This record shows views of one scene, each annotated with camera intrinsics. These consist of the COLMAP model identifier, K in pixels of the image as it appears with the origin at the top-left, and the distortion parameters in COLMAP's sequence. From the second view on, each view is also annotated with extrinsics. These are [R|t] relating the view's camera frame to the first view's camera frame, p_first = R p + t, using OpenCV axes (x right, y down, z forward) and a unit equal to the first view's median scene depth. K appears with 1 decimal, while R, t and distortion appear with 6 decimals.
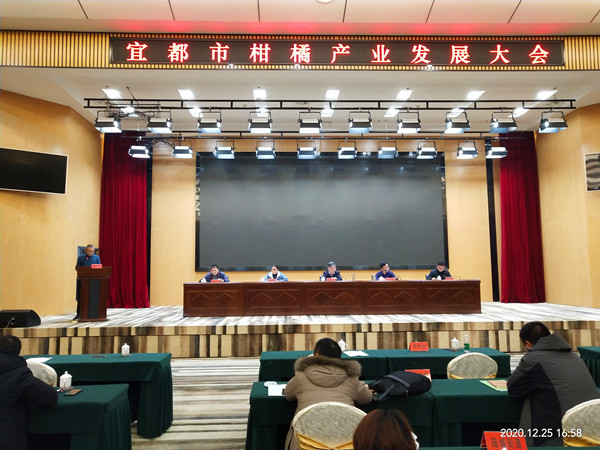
lens RADIAL K [[524.7, 0, 300.7], [0, 524.7, 225.6], [0, 0, 1]] dist [-0.001986, -0.001064]
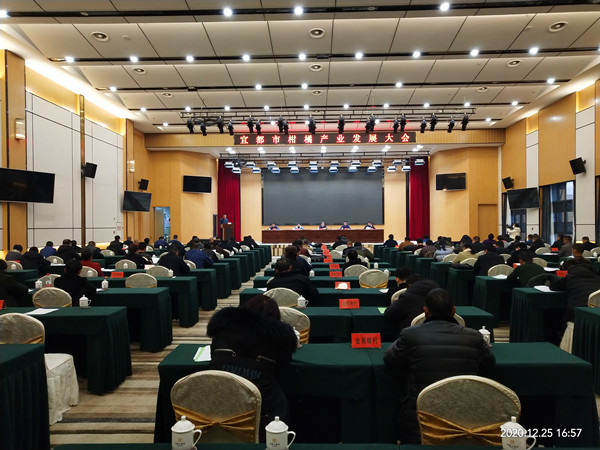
lens RADIAL K [[524.7, 0, 299.4], [0, 524.7, 225.0], [0, 0, 1]] dist [-0.001986, -0.001064]
pose [[0.998145, 0.002414, -0.060840, 0.082833], [0.002674, 0.996513, 0.083398, -0.094561], [0.060829, -0.083406, 0.994657, -1.142780]]
